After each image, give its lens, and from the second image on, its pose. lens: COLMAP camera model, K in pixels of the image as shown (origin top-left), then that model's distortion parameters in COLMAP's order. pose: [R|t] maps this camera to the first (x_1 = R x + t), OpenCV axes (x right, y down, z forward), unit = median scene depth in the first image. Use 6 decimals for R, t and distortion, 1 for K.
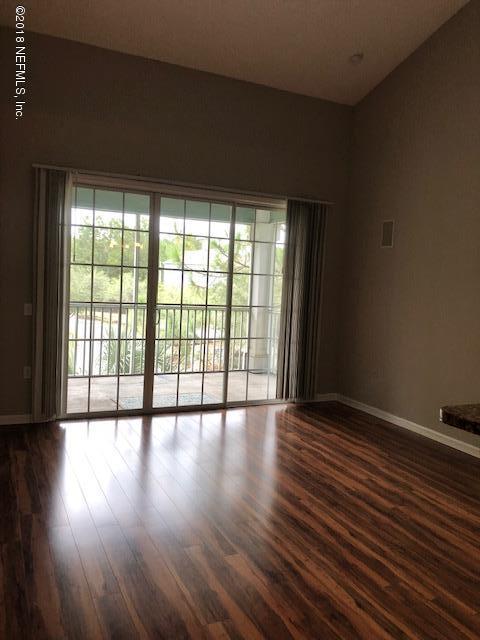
lens RADIAL K [[523.2, 0, 239.8], [0, 523.2, 315.4], [0, 0, 1]] dist [0.040482, -0.049888]
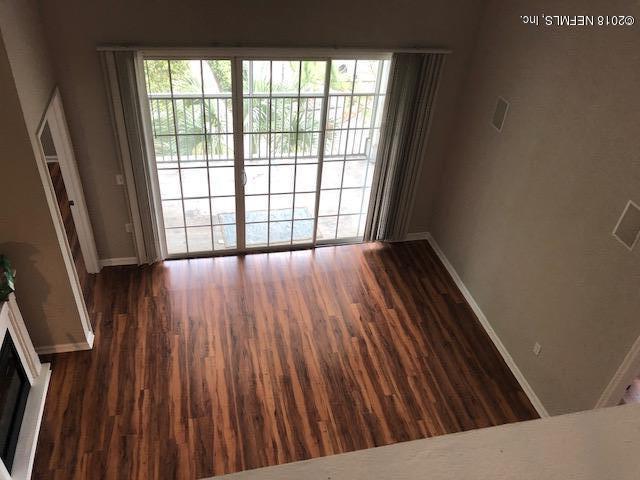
lens RADIAL K [[523.2, 0, 322.5], [0, 523.2, 236.0], [0, 0, 1]] dist [0.040482, -0.049888]
pose [[0.978510, 0.144219, -0.147374, 0.166912], [-0.044482, 0.845527, 0.532076, -0.477372], [0.201344, -0.514087, 0.833772, 0.124412]]
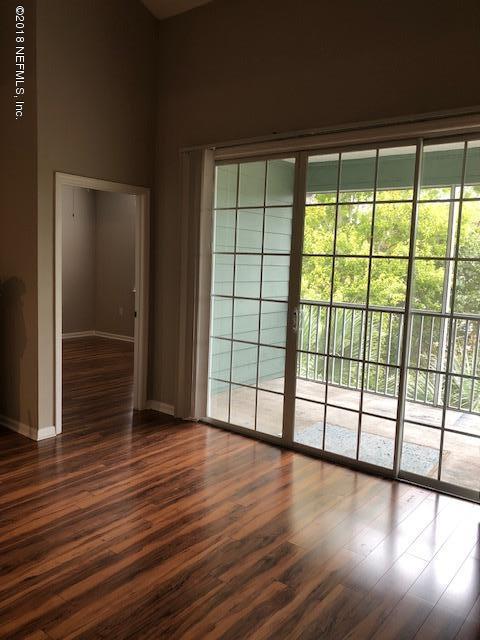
lens RADIAL K [[523.2, 0, 239.4], [0, 523.2, 320.1], [0, 0, 1]] dist [0.040482, -0.049888]
pose [[0.447699, 0.065961, -0.891748, 0.487996], [-0.075598, 0.996497, 0.035755, -0.019328], [0.890983, 0.051407, 0.451118, 0.627417]]
